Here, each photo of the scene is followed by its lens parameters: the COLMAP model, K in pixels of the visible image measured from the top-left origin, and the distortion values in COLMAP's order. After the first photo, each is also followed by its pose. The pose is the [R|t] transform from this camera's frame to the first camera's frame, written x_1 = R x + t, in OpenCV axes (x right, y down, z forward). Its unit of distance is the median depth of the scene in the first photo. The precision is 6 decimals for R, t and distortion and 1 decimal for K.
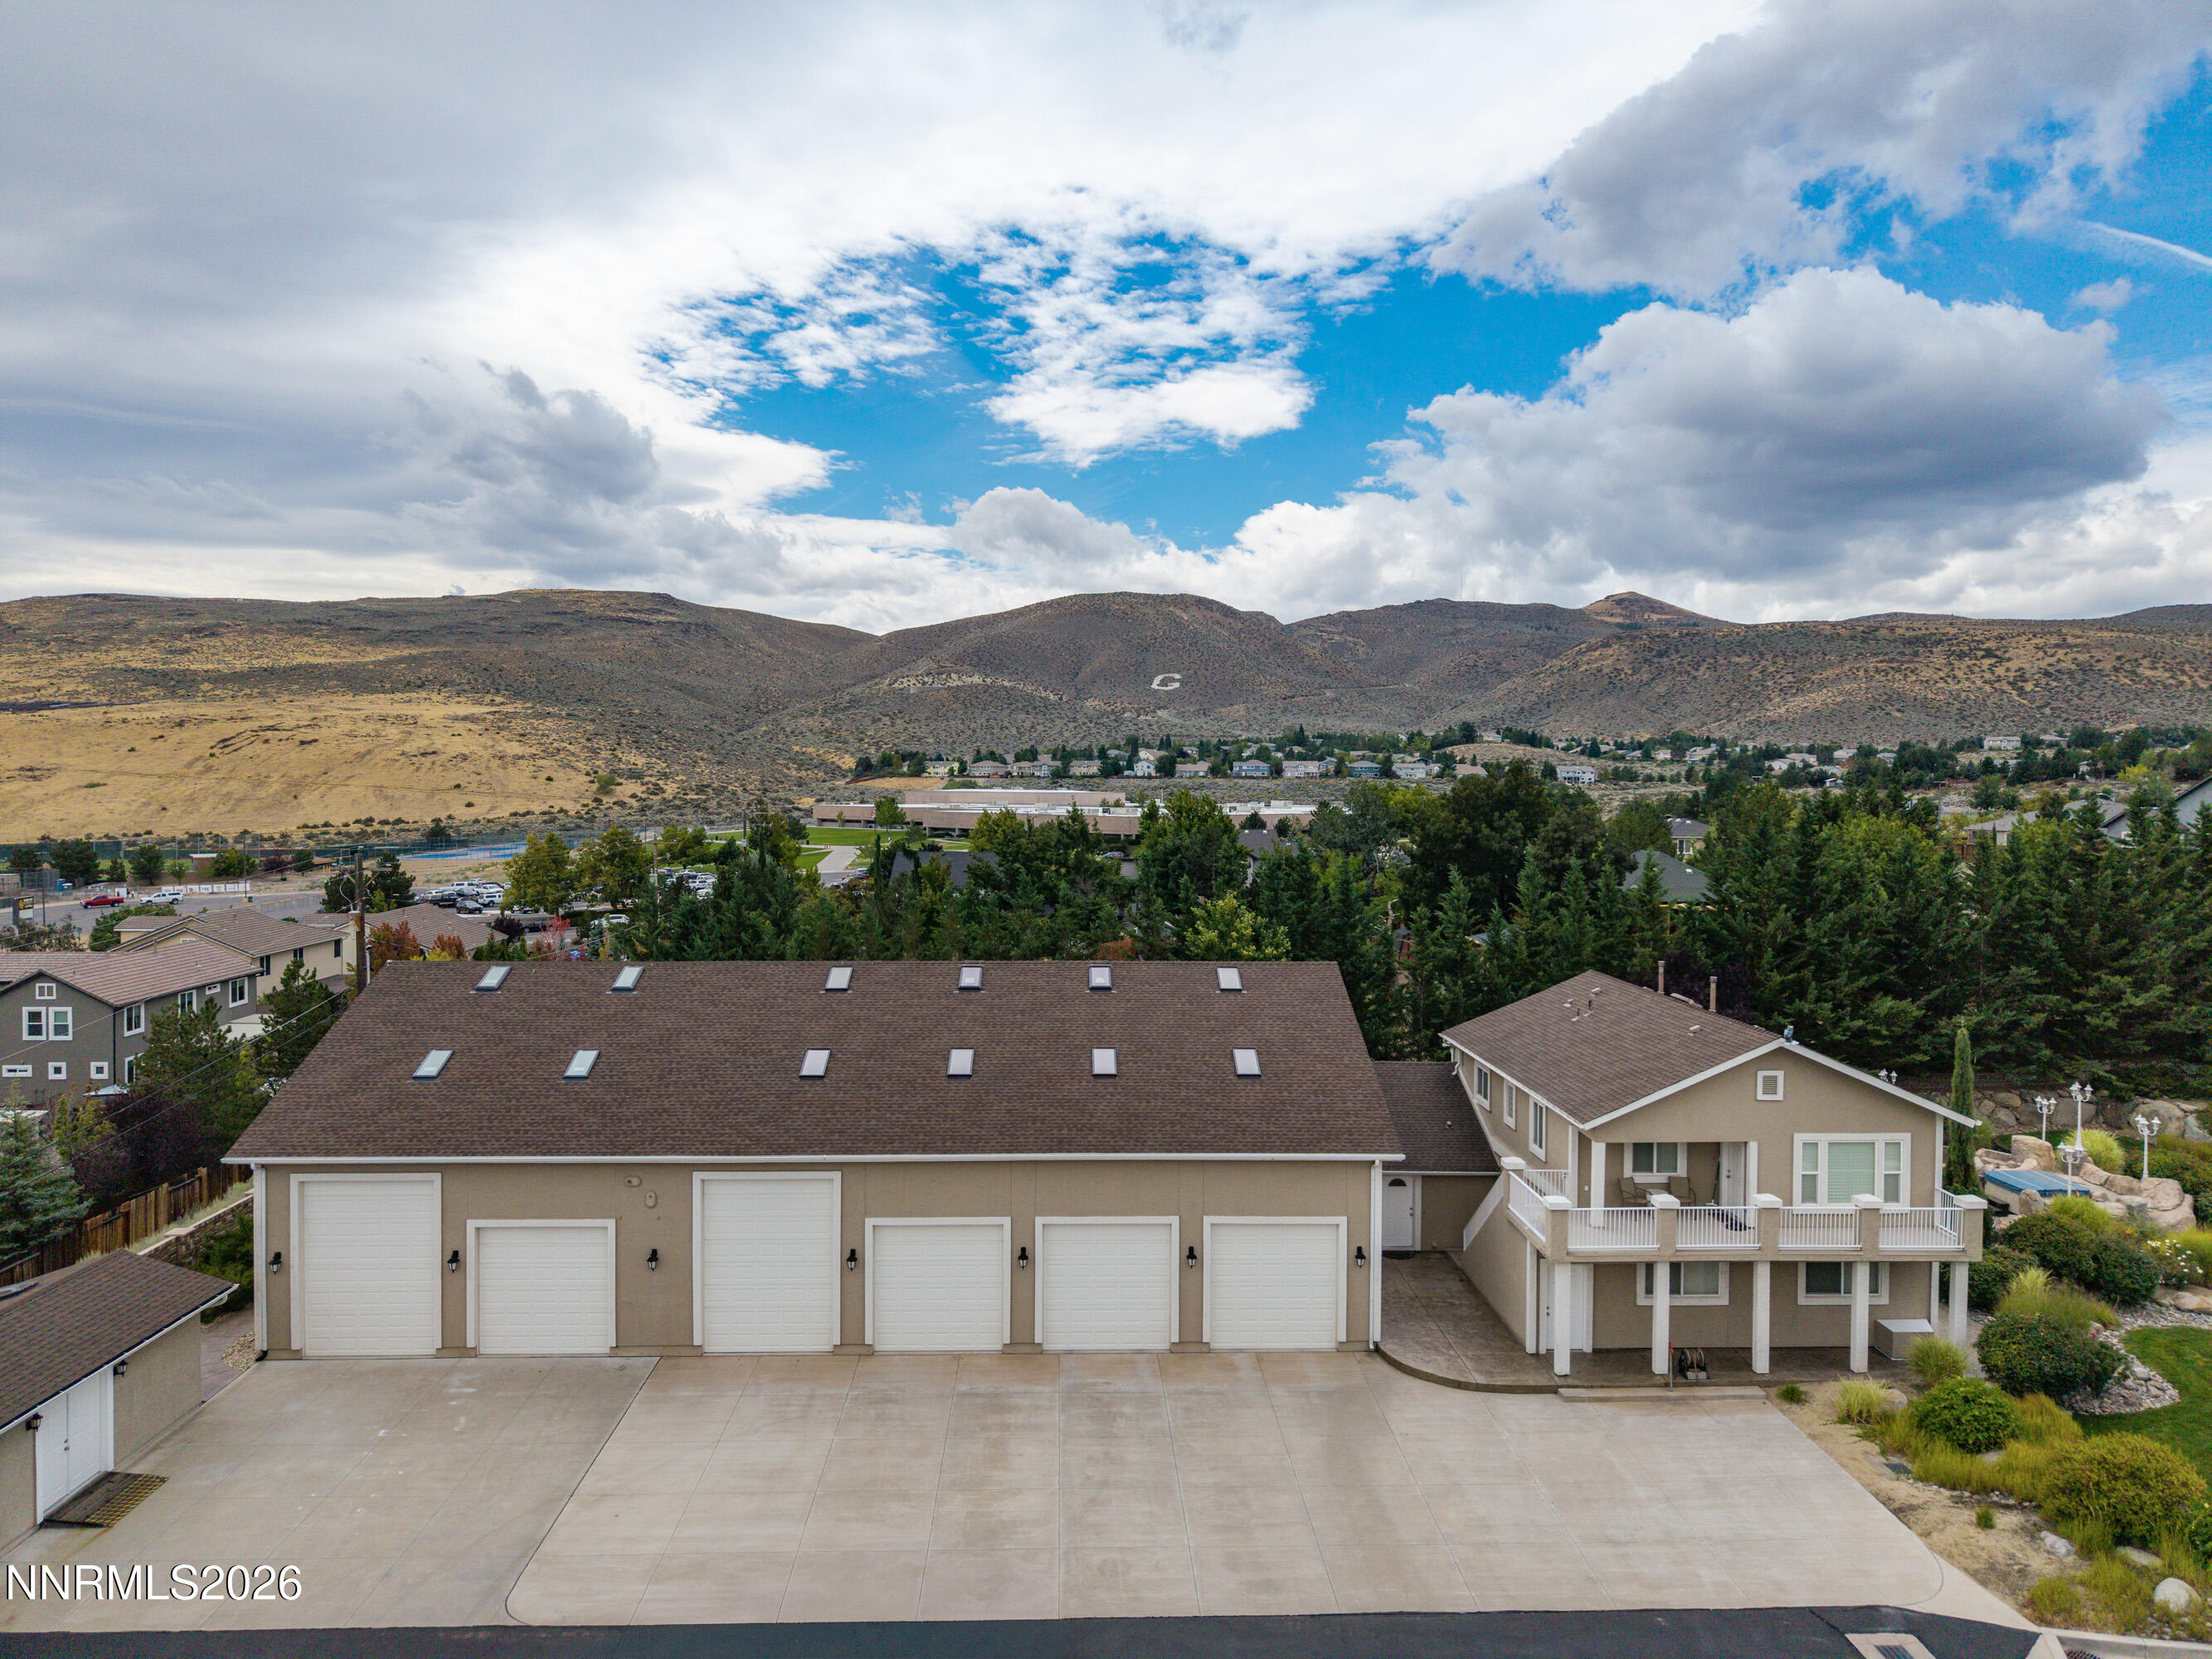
lens RADIAL K [[1480.0, 0, 1108.8], [0, 1480.0, 830.9], [0, 0, 1]] dist [0.025022, -0.024061]
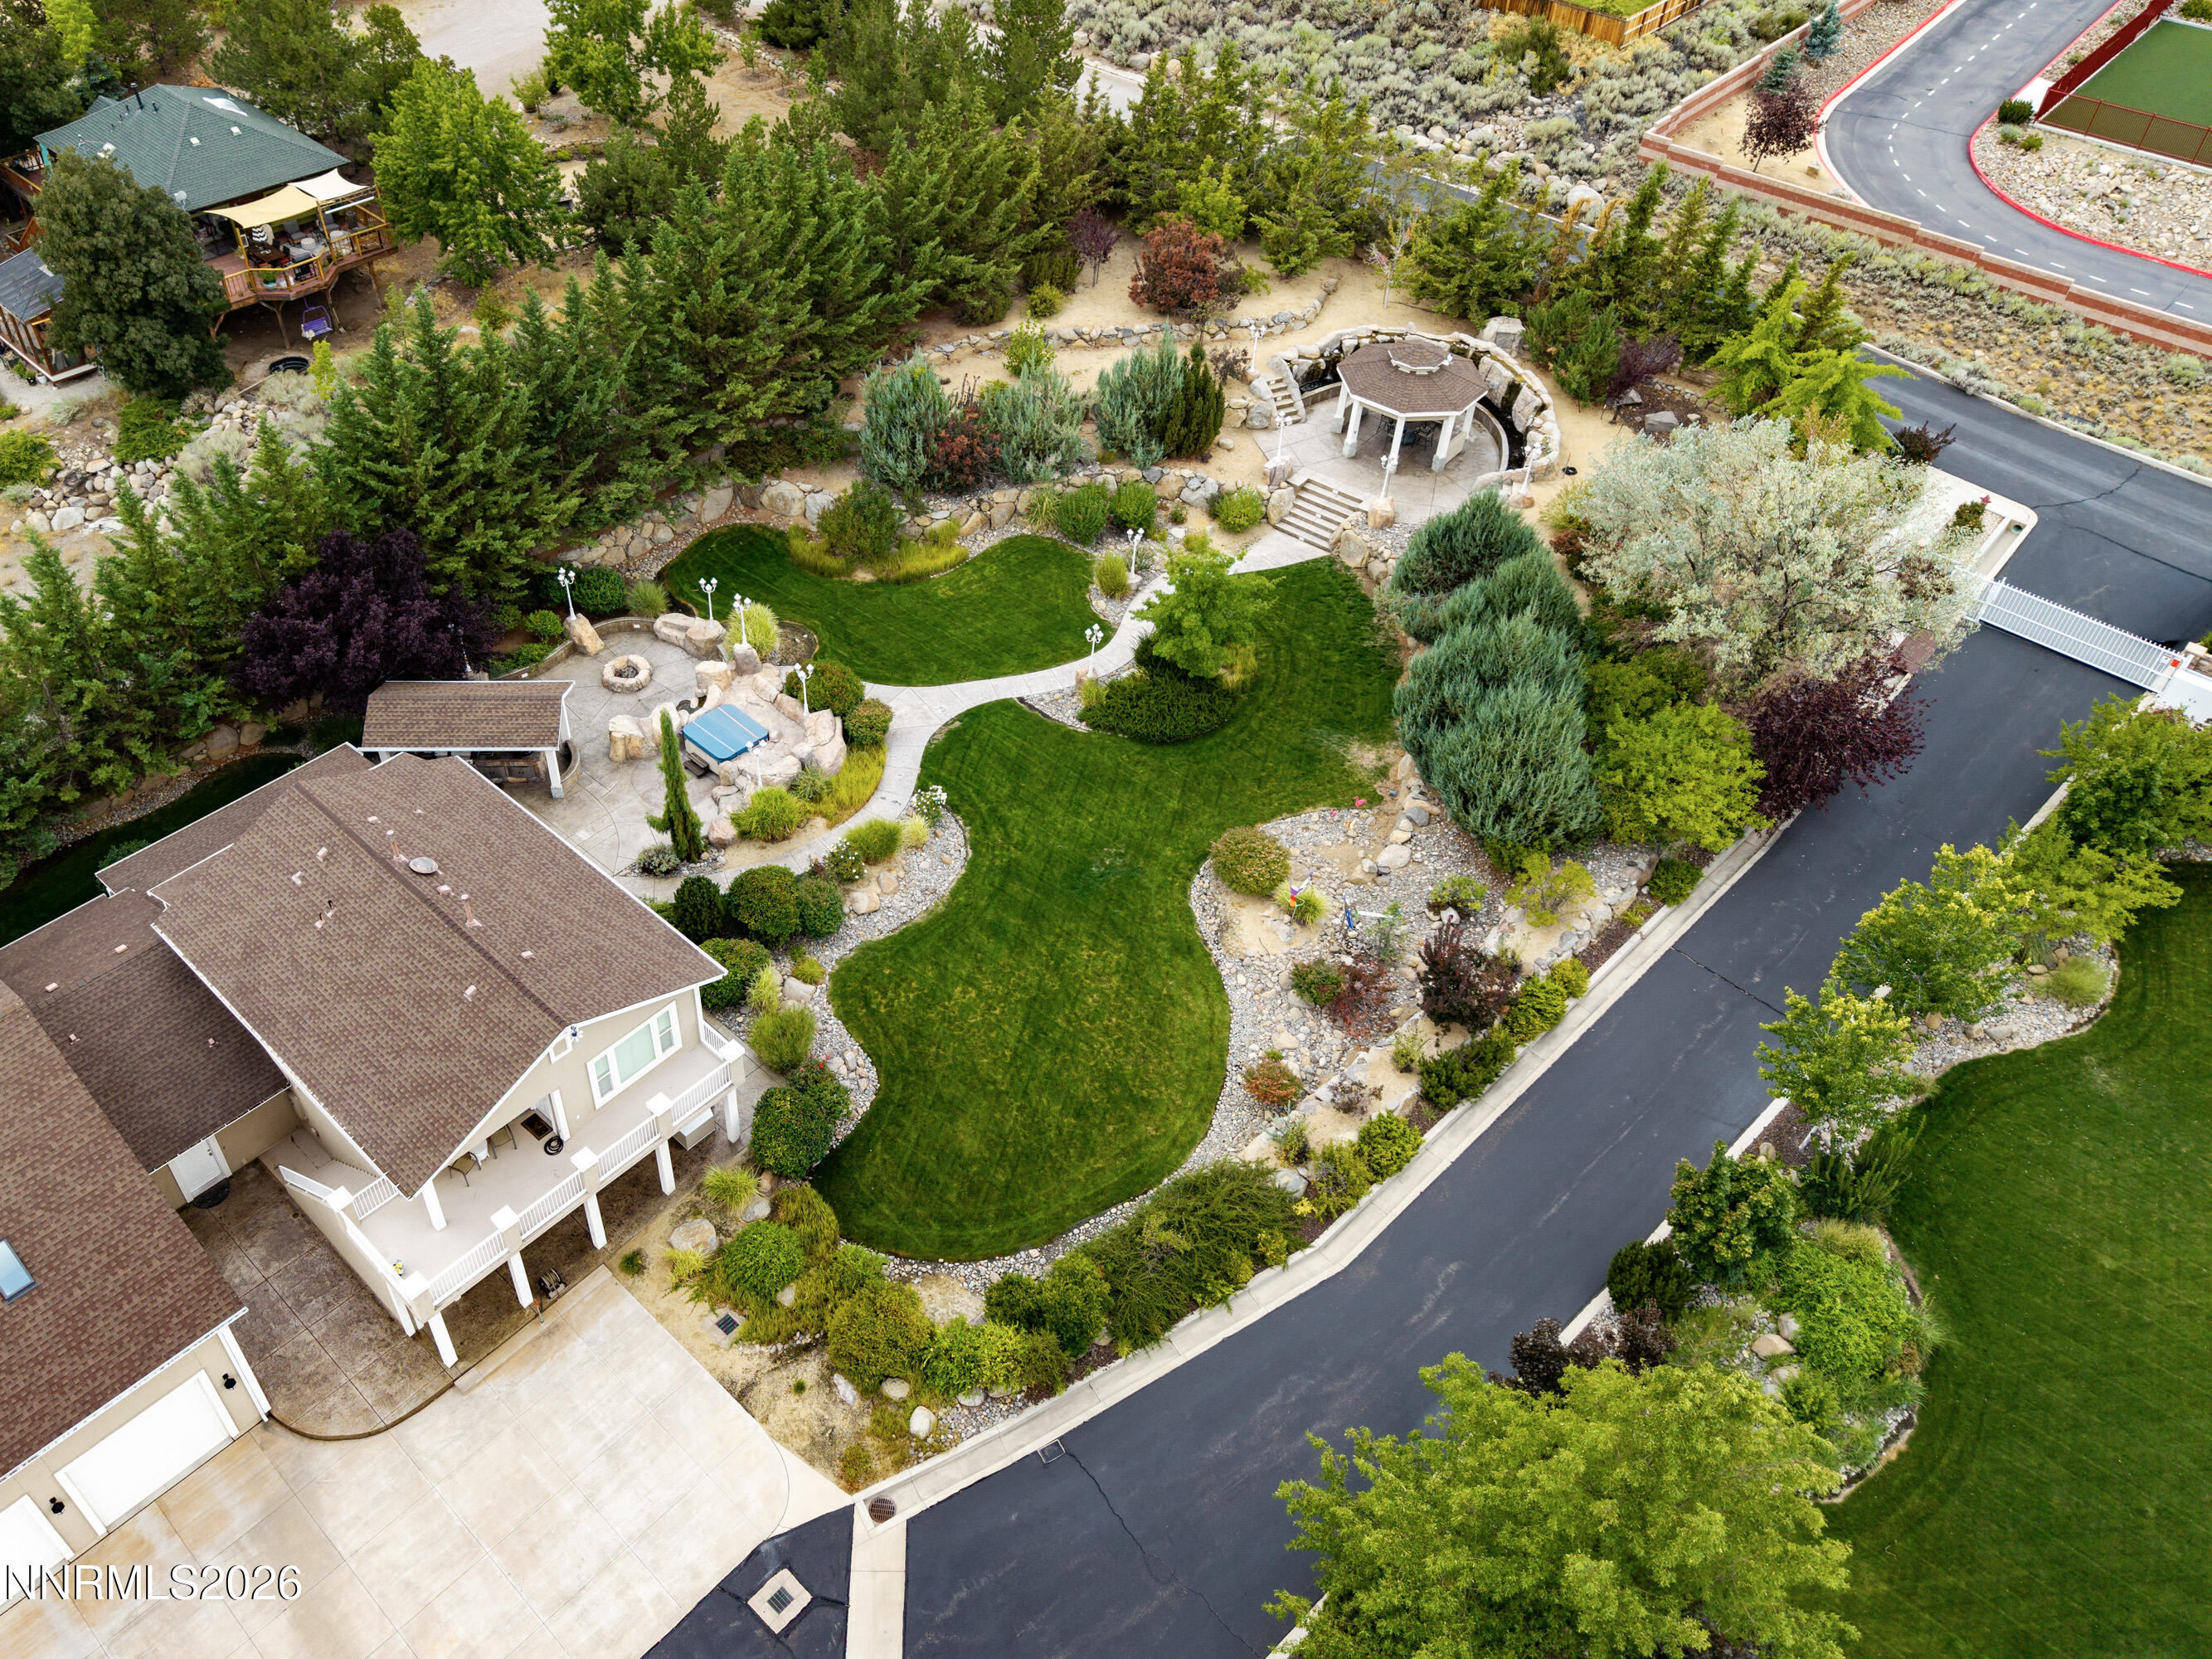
lens RADIAL K [[1691.2, 0, 955.9], [0, 1691.2, 784.4], [0, 0, 1]] dist [0.036765, -0.047654]
pose [[0.721218, -0.466476, 0.512099, 0.124654], [0.016135, 0.750383, 0.660807, -0.729286], [-0.692520, -0.468323, 0.548716, 0.245970]]
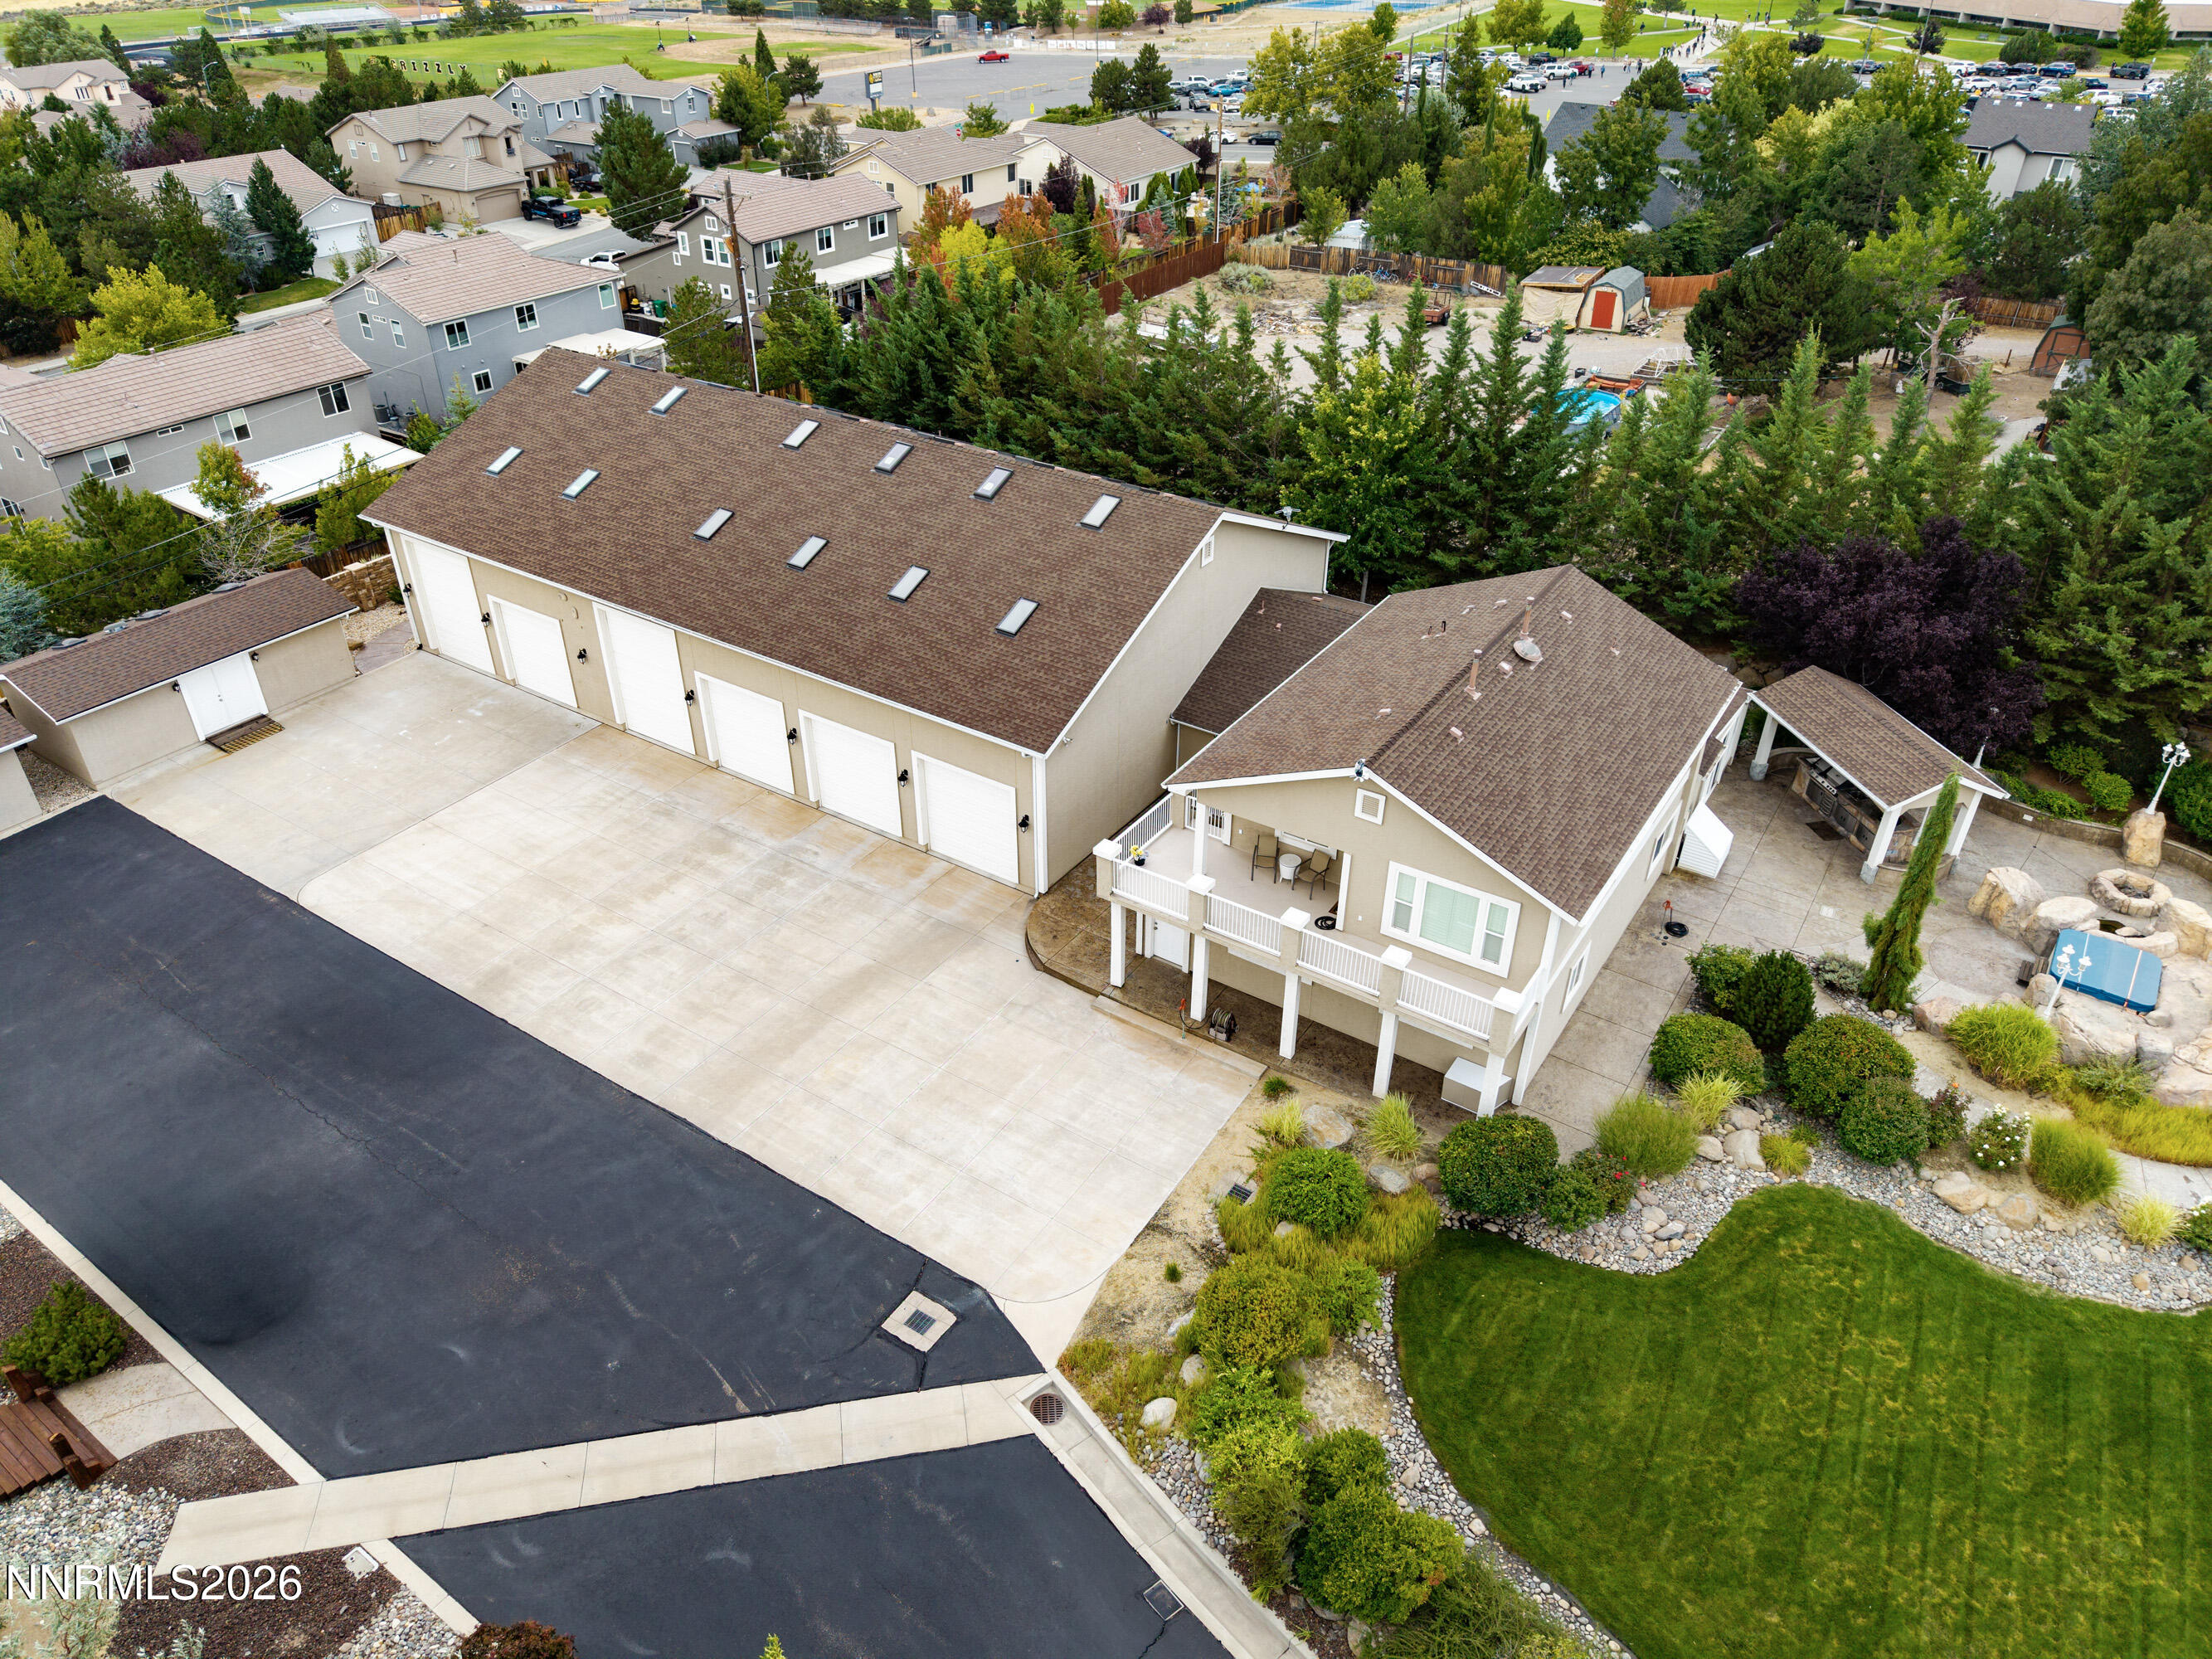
lens RADIAL K [[1480.0, 0, 1108.8], [0, 1480.0, 830.9], [0, 0, 1]] dist [0.025022, -0.024061]
pose [[0.813316, 0.318790, -0.486713, 0.739247], [-0.021941, 0.852743, 0.521869, -0.266644], [0.581408, -0.413766, 0.700545, 0.285968]]
